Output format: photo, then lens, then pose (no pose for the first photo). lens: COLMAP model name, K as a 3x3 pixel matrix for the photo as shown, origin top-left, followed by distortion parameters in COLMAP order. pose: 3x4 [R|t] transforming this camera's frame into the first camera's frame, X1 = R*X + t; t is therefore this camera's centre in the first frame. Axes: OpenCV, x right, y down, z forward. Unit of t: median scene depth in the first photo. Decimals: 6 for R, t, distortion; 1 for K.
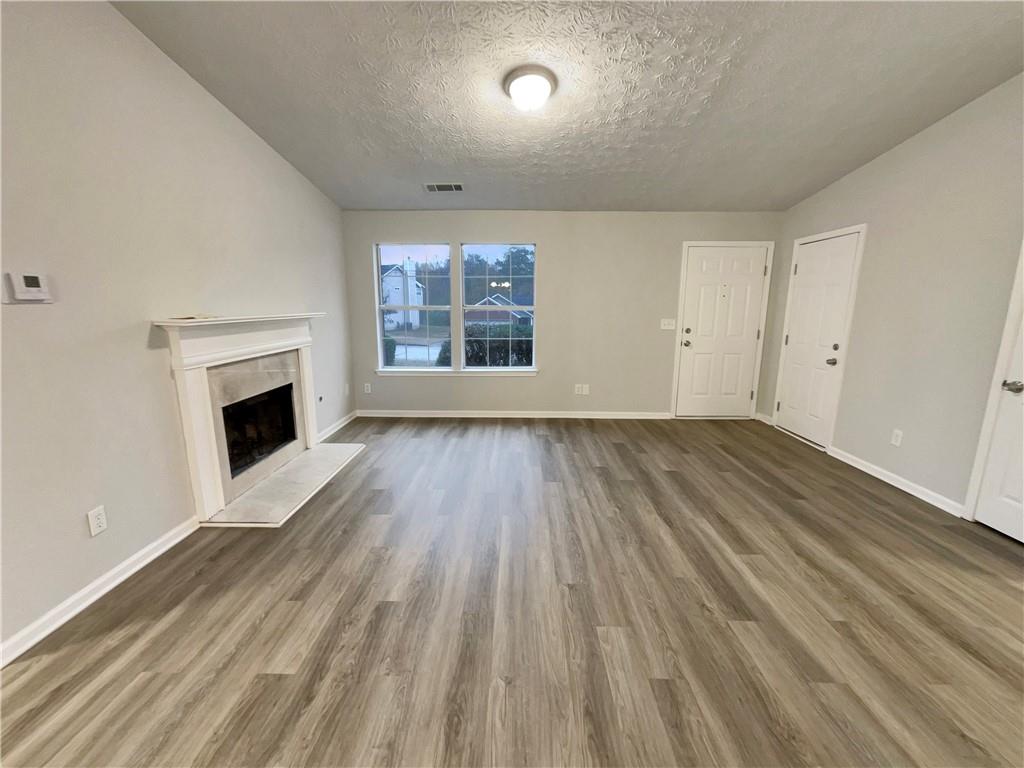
lens RADIAL K [[419.3, 0, 512.0], [0, 419.3, 384.0], [0, 0, 1]] dist [-0.001101, -0.000276]
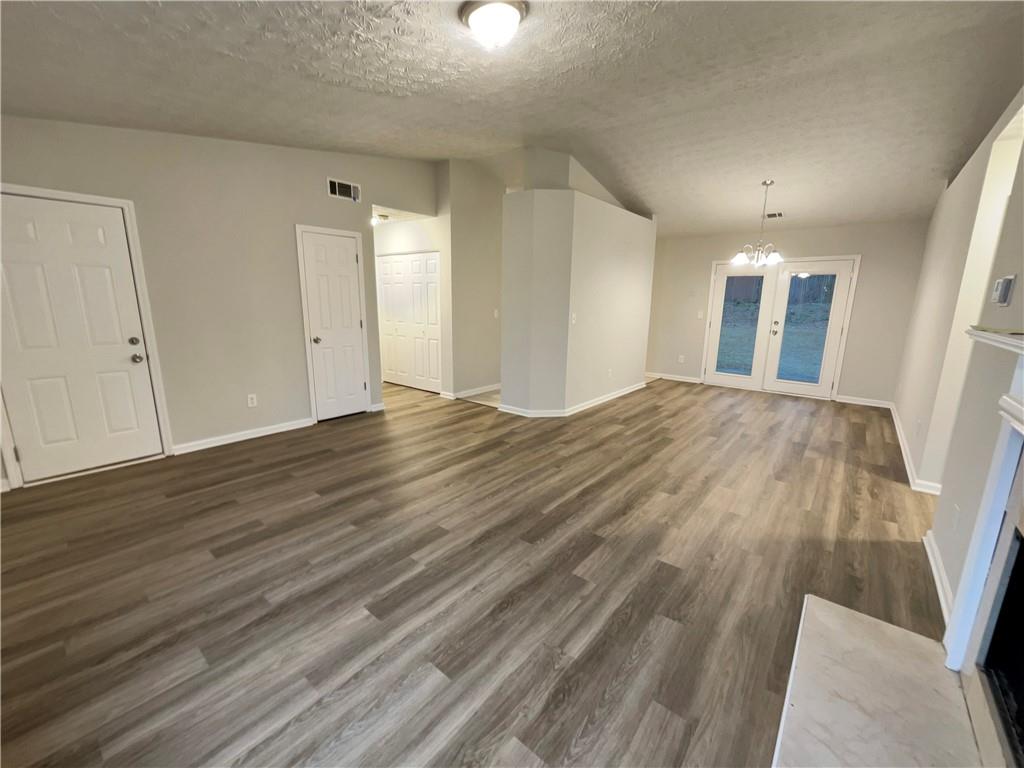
lens RADIAL K [[419.3, 0, 512.0], [0, 419.3, 384.0], [0, 0, 1]] dist [-0.001101, -0.000276]
pose [[-0.779886, -0.141074, 0.609816, -0.496256], [0.100459, 0.933427, 0.344414, -0.304002], [-0.617807, 0.329866, -0.713795, 1.577761]]
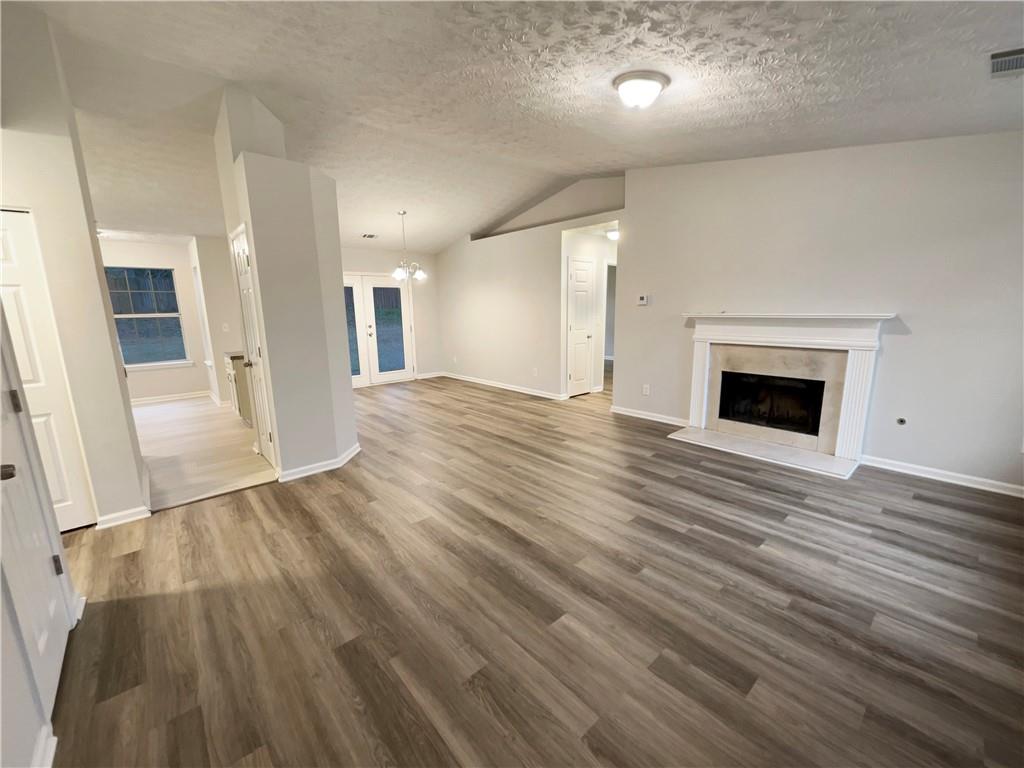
lens RADIAL K [[419.3, 0, 512.0], [0, 419.3, 384.0], [0, 0, 1]] dist [-0.001101, -0.000276]
pose [[-0.740856, 0.129733, -0.659015, 0.901860], [-0.115407, 0.941989, 0.315179, -0.291760], [0.661675, 0.309557, -0.682906, 1.512918]]
